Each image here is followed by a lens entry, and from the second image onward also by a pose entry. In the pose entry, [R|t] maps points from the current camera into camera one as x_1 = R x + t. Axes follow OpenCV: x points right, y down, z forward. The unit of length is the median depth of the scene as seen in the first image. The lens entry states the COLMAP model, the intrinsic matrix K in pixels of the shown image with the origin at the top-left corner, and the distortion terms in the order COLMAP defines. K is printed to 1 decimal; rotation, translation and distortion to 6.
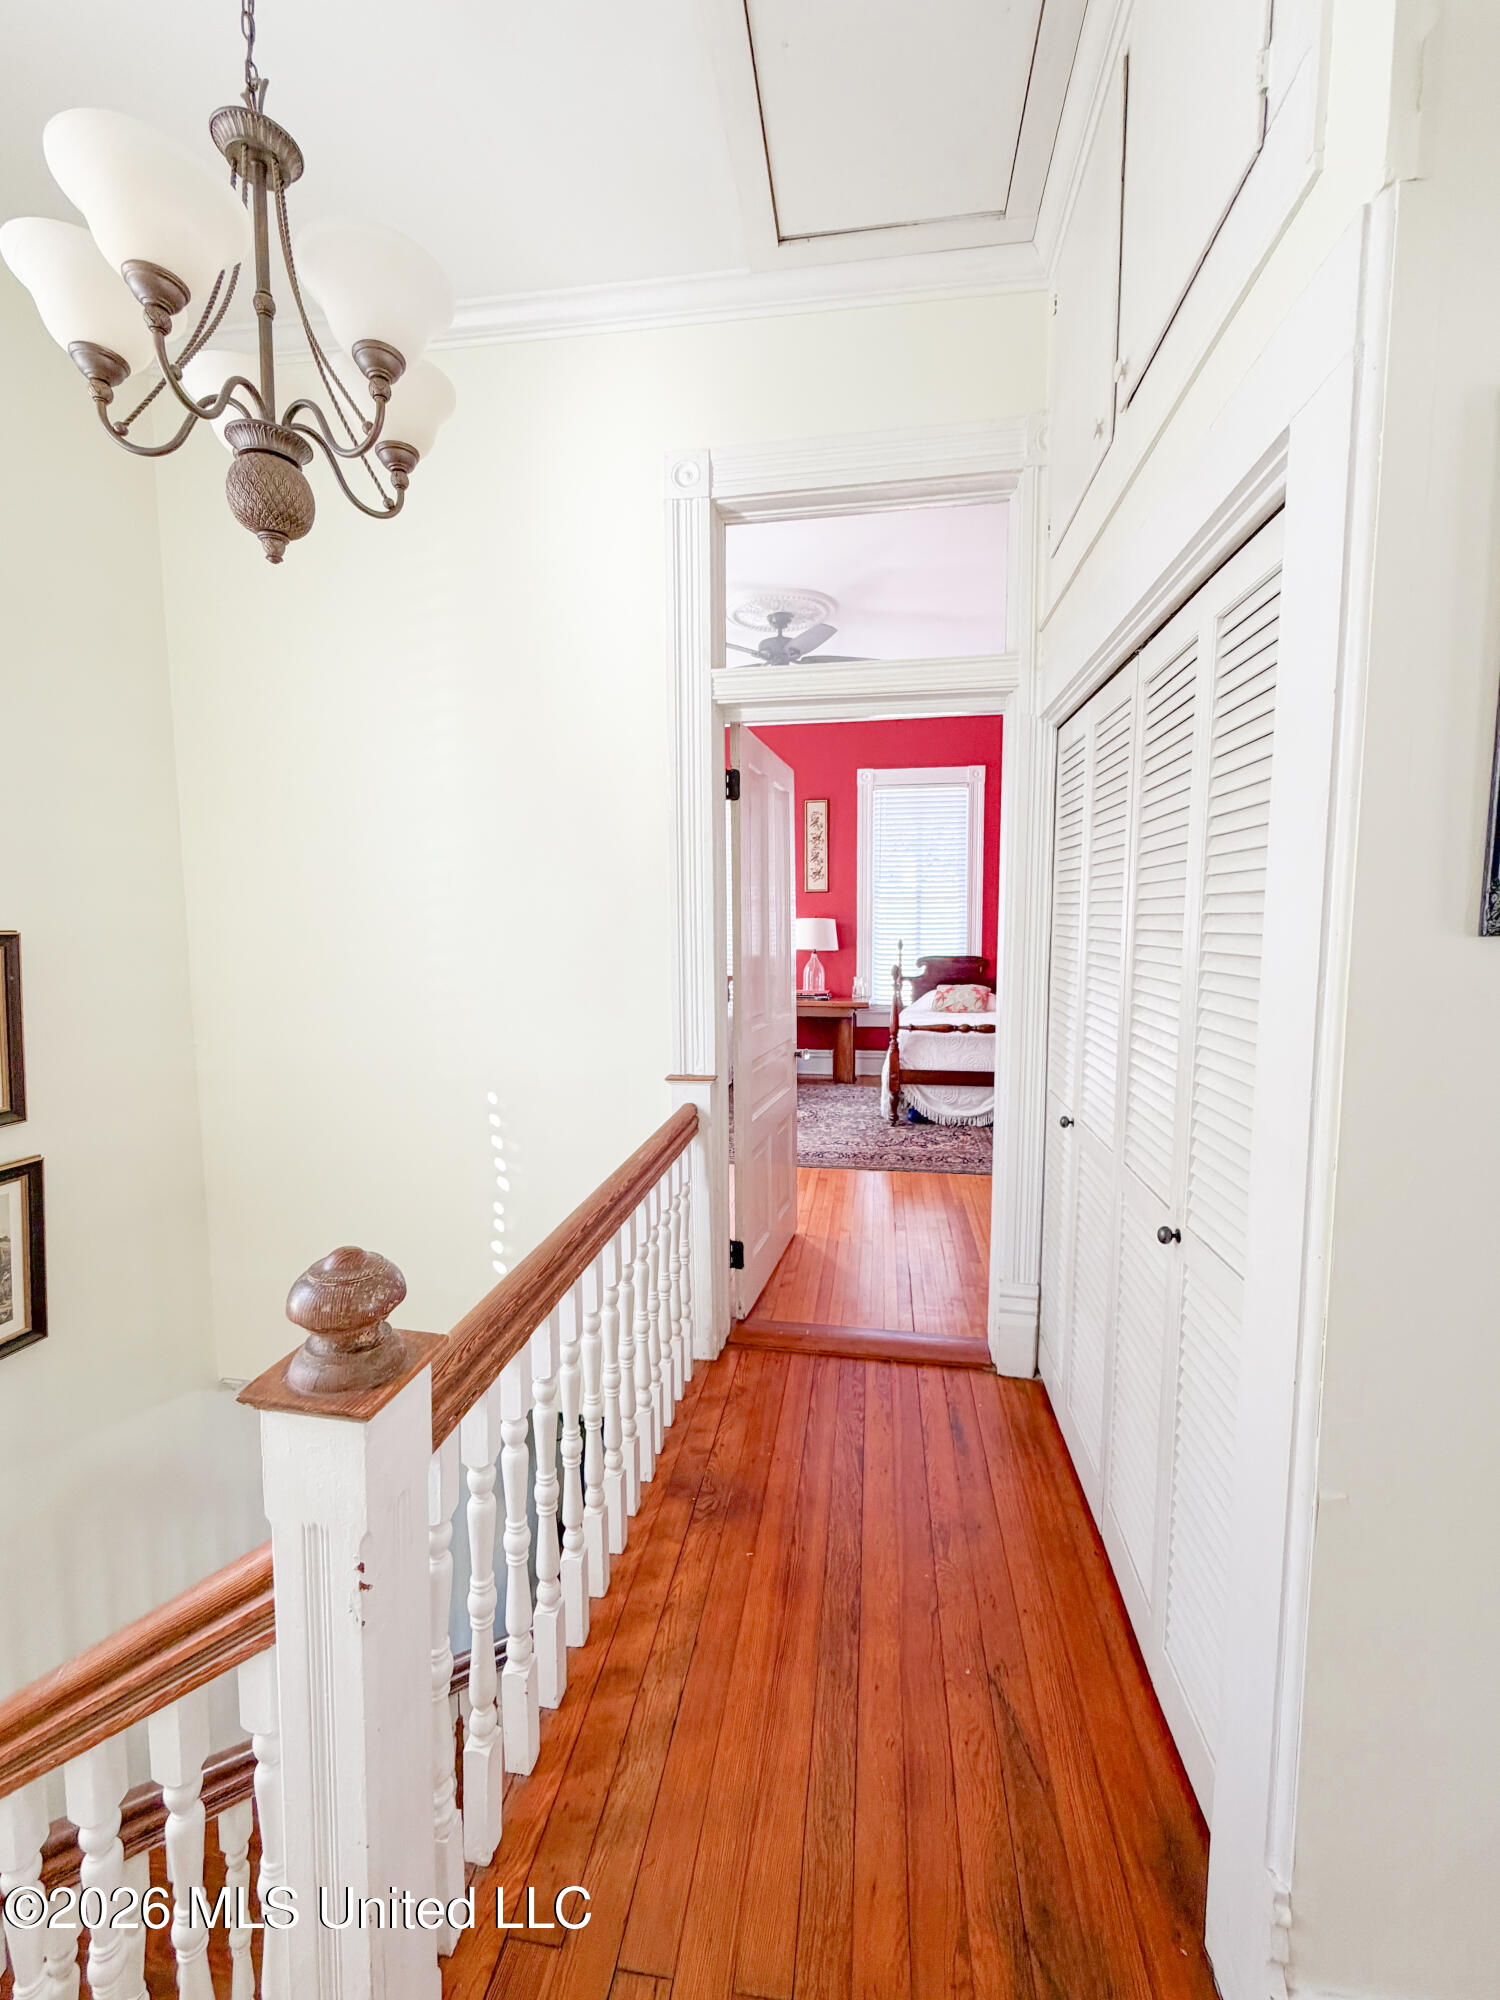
lens RADIAL K [[805.9, 0, 756.3], [0, 805.9, 989.9], [0, 0, 1]] dist [-0.000150, -0.000067]
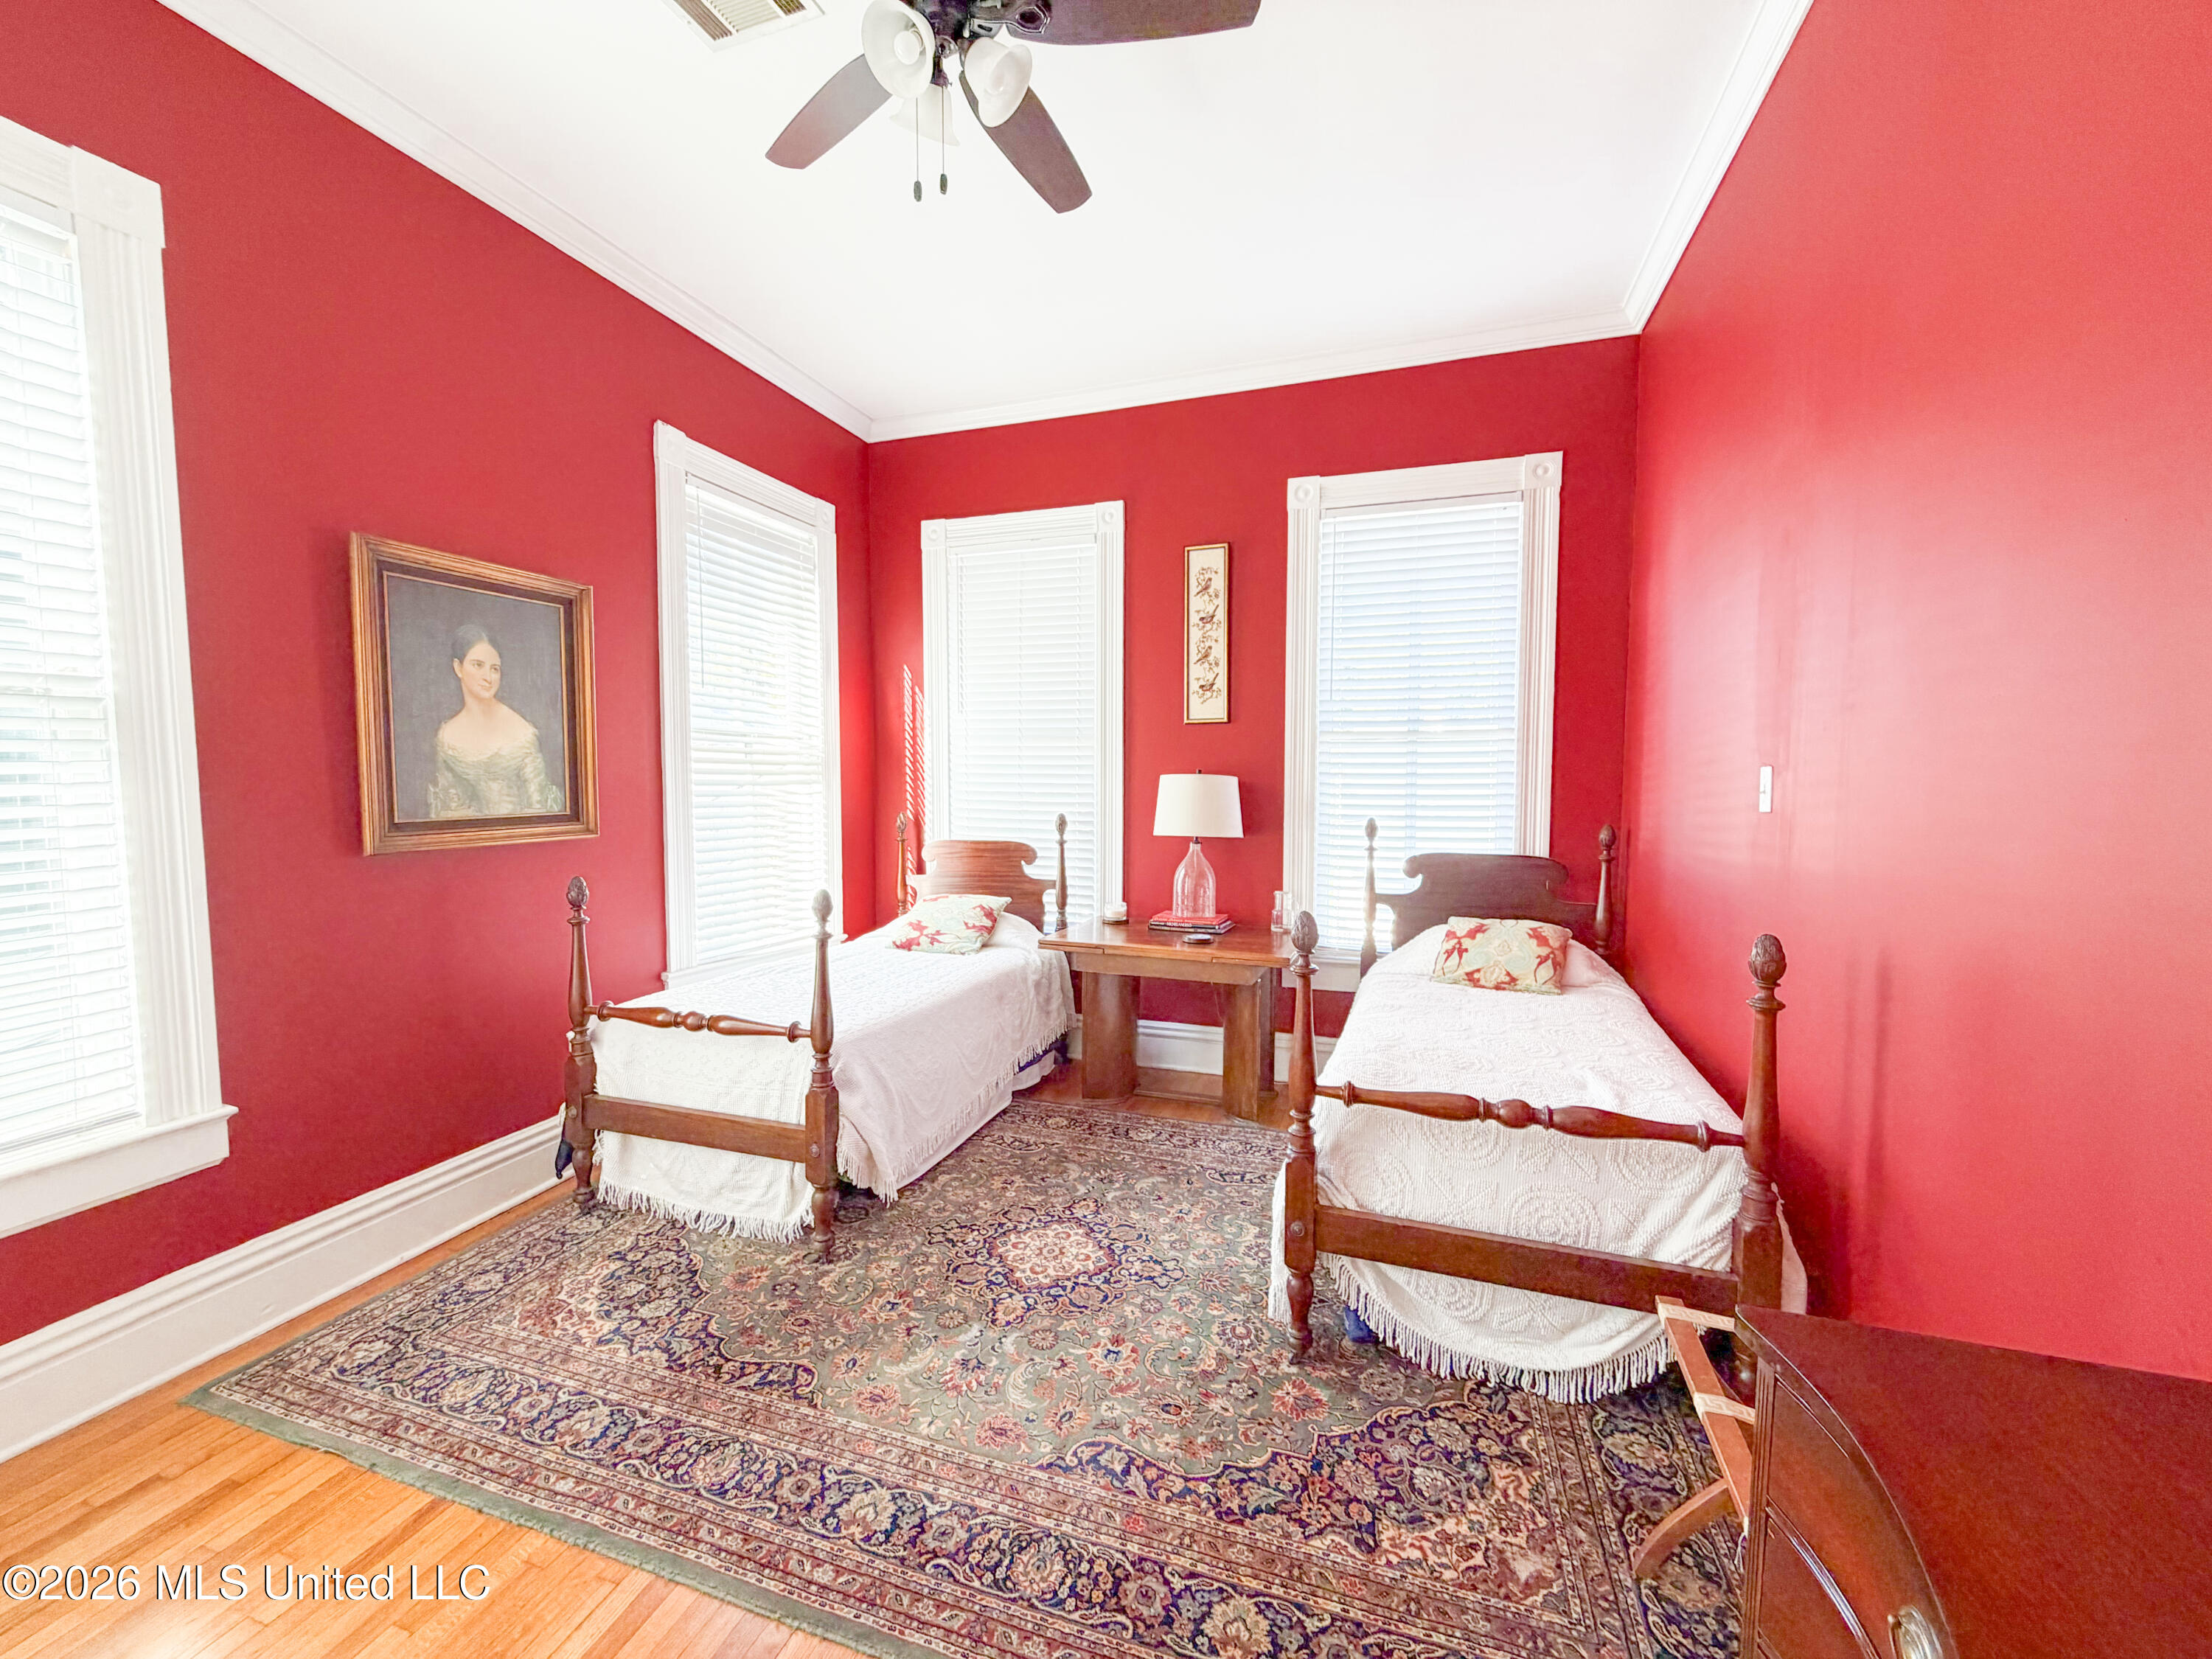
lens RADIAL K [[891.3, 0, 1090.4], [0, 891.3, 827.9], [0, 0, 1]] dist [-0.000150, -0.000067]
pose [[0.983116, 0.014802, -0.182386, 0.109892], [-0.018499, 0.999656, -0.018582, -0.043369], [0.182048, 0.021642, 0.983051, 0.436361]]
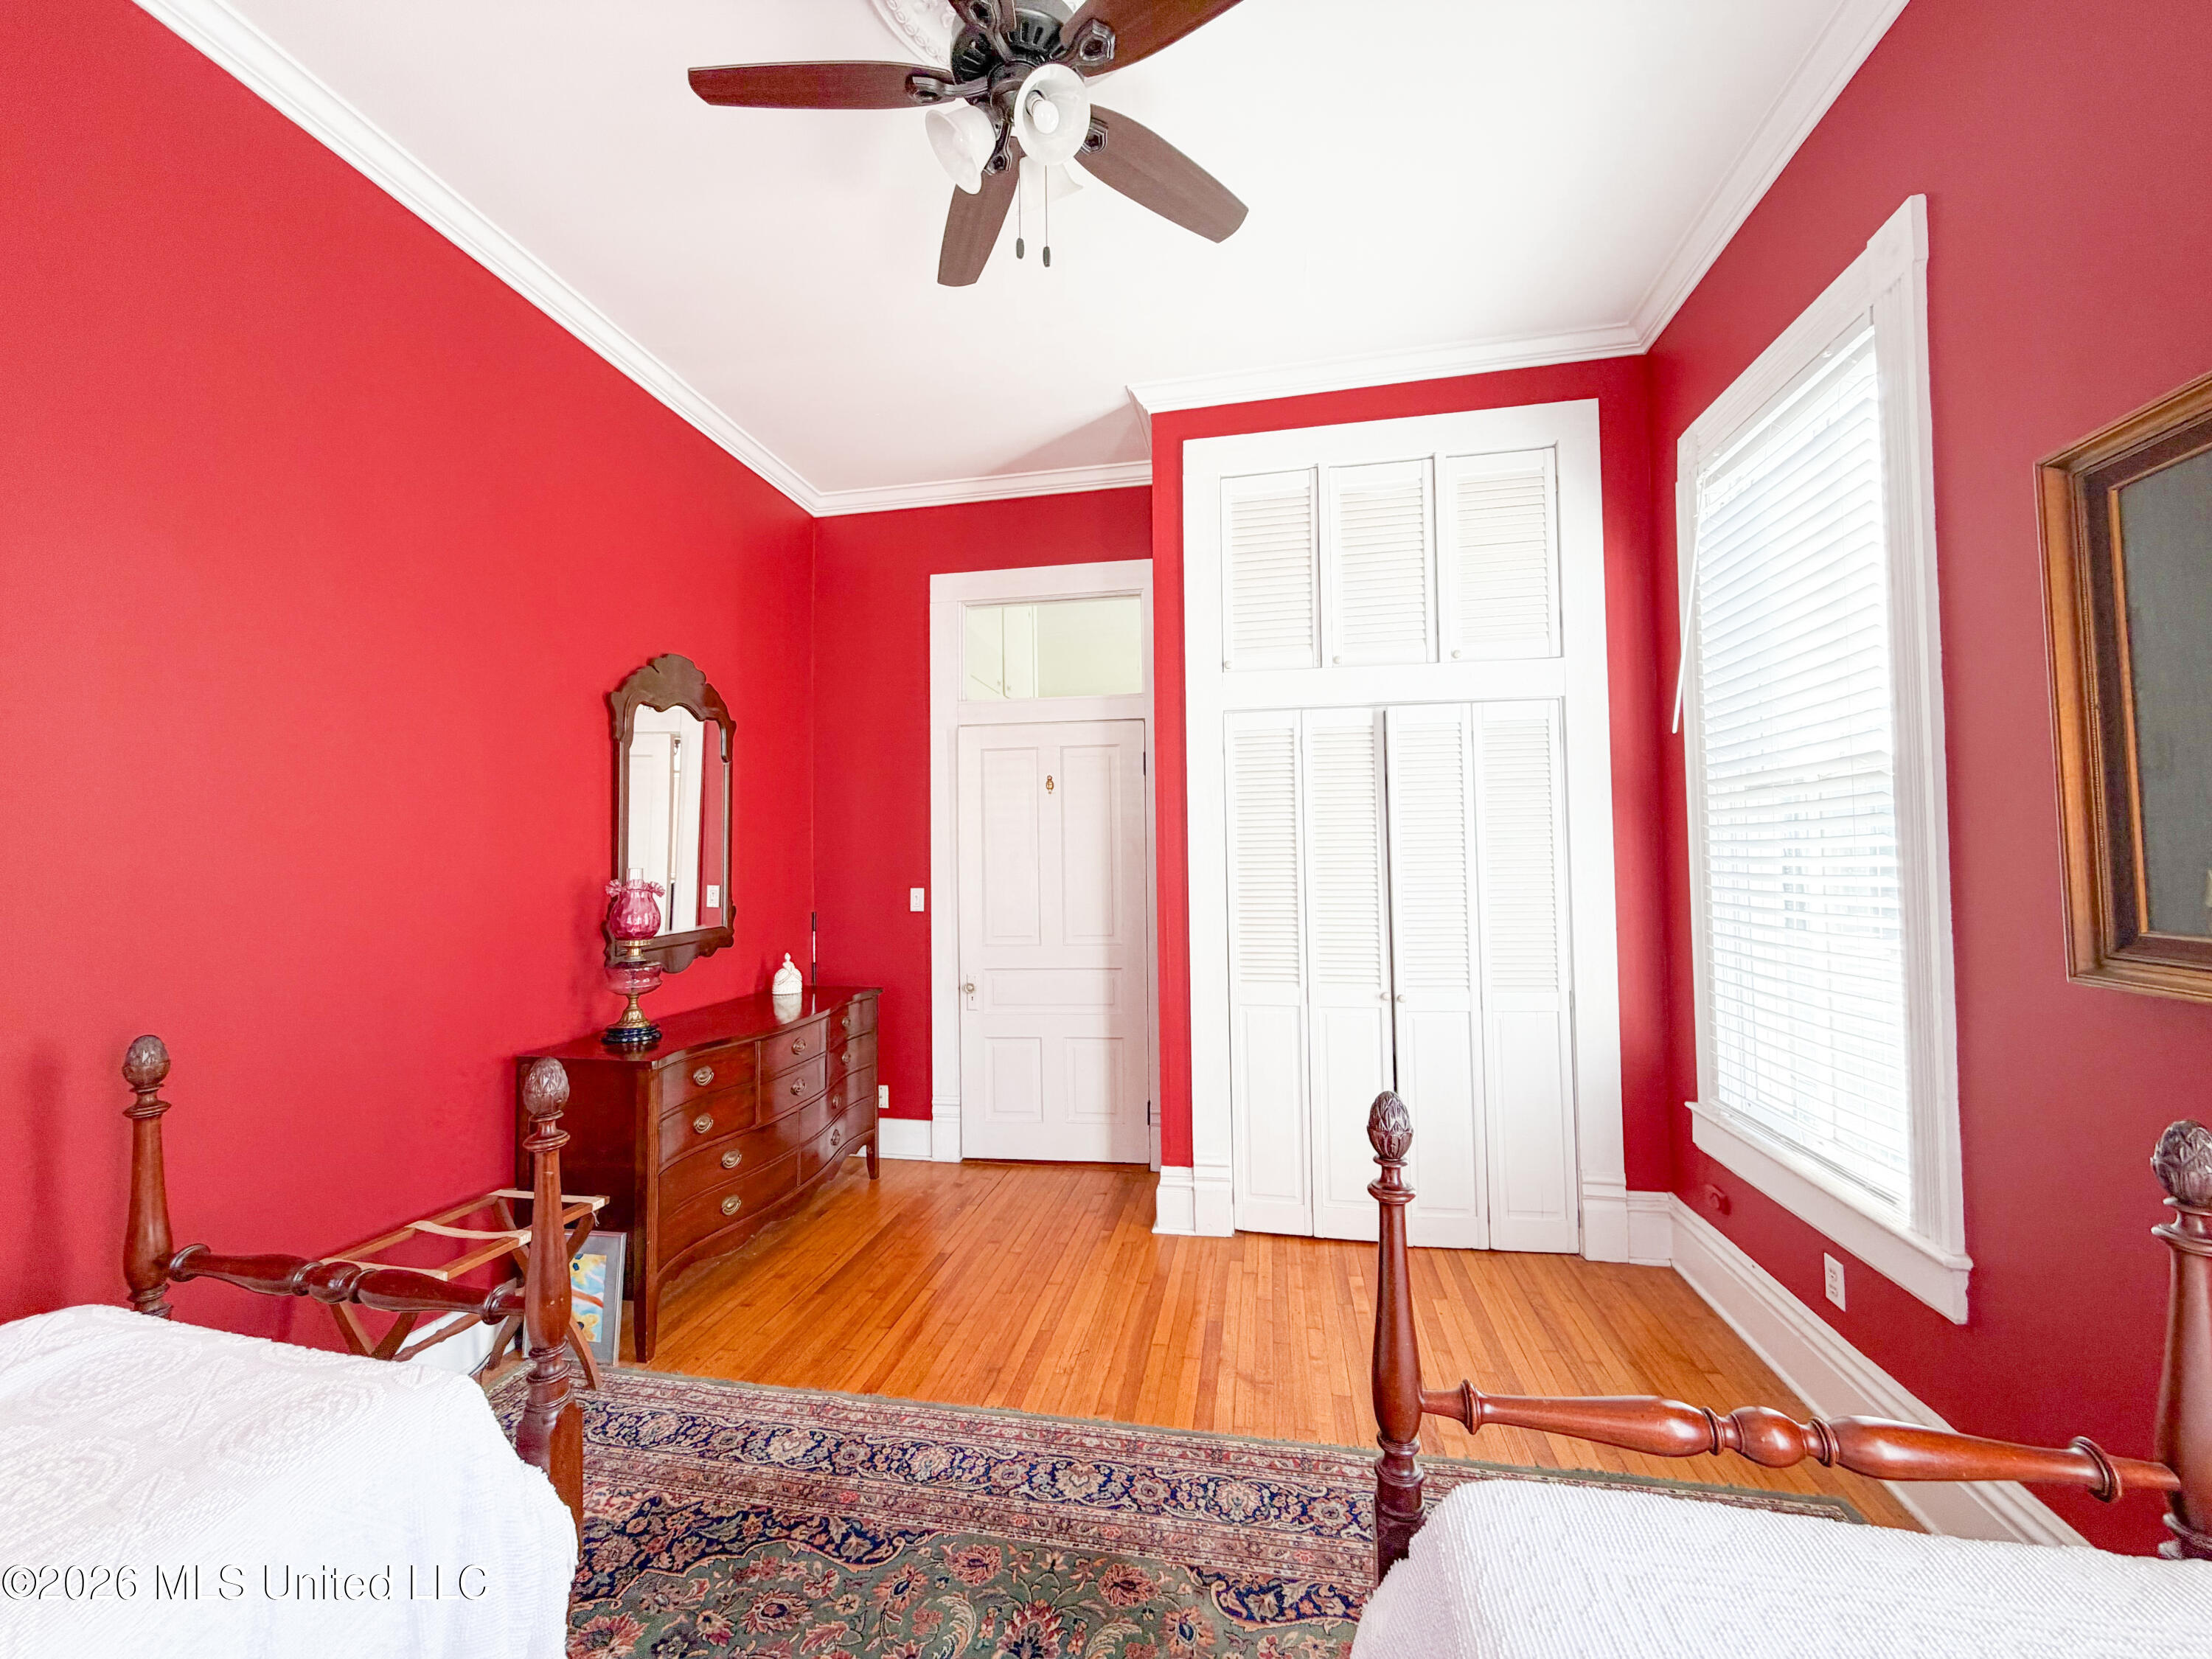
lens RADIAL K [[891.3, 0, 1101.1], [0, 891.3, 819.1], [0, 0, 1]] dist [-0.000150, -0.000067]
pose [[-0.999168, 0.016061, 0.037501, -0.007114], [0.017733, 0.998844, 0.044669, -0.083496], [-0.036740, 0.045297, -0.998298, 0.921594]]
